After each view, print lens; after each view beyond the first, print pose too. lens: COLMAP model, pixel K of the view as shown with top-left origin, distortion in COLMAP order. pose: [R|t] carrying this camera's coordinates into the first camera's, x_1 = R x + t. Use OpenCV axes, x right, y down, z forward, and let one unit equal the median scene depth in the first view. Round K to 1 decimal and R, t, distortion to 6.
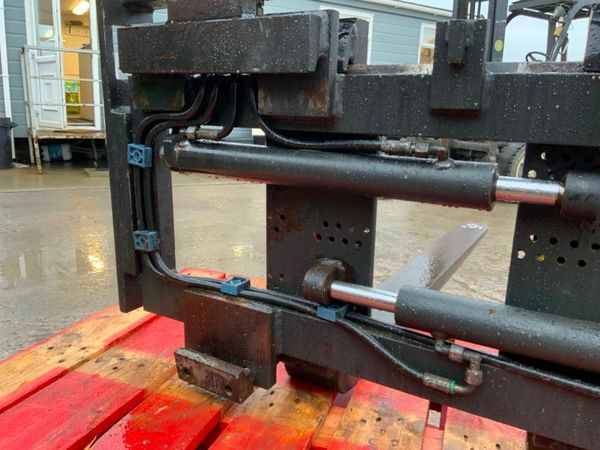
lens RADIAL K [[497.3, 0, 300.0], [0, 497.3, 225.0], [0, 0, 1]] dist [0.096579, -0.188554]
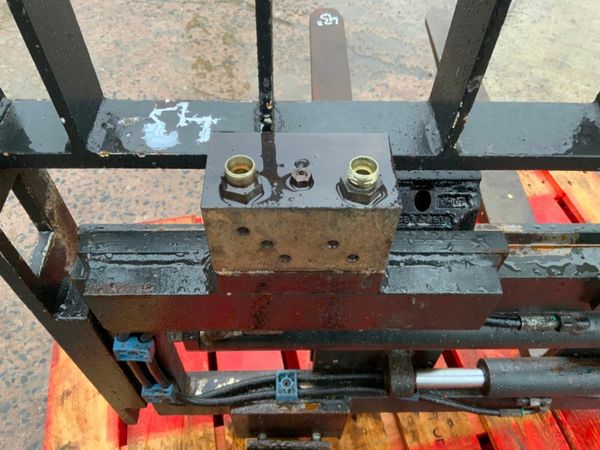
lens RADIAL K [[497.3, 0, 300.0], [0, 497.3, 225.0], [0, 0, 1]] dist [0.096579, -0.188554]
pose [[0.858851, -0.404687, 0.314011, -0.320896], [0.118885, 0.753779, 0.646285, -0.780642], [-0.498238, -0.517731, 0.695495, 0.578075]]
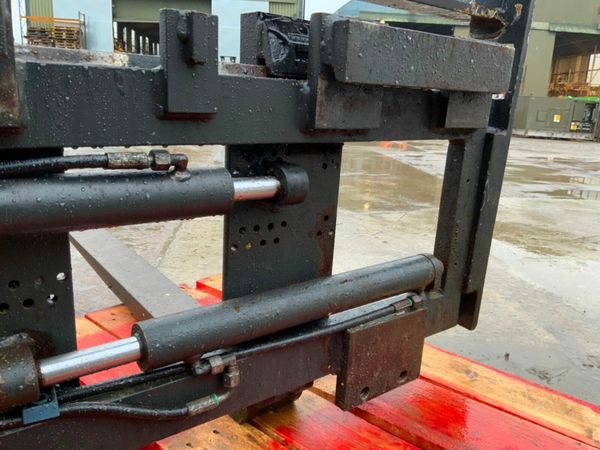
lens RADIAL K [[497.3, 0, 300.0], [0, 497.3, 225.0], [0, 0, 1]] dist [0.096579, -0.188554]
pose [[0.380566, -0.238769, 0.893397, -0.365435], [0.183735, 0.966355, 0.180001, -0.128422], [-0.906317, 0.095646, 0.411632, 0.376171]]
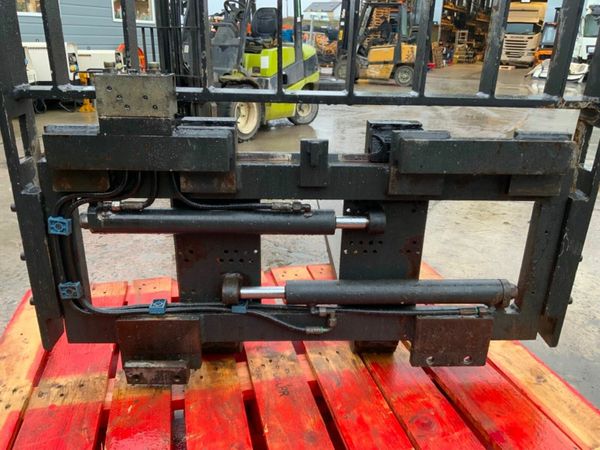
lens RADIAL K [[497.3, 0, 300.0], [0, 497.3, 225.0], [0, 0, 1]] dist [0.096579, -0.188554]
pose [[0.838122, -0.199684, 0.507620, -0.522896], [0.128773, 0.976714, 0.171599, -0.318831], [-0.530065, -0.078453, 0.844320, -0.383936]]
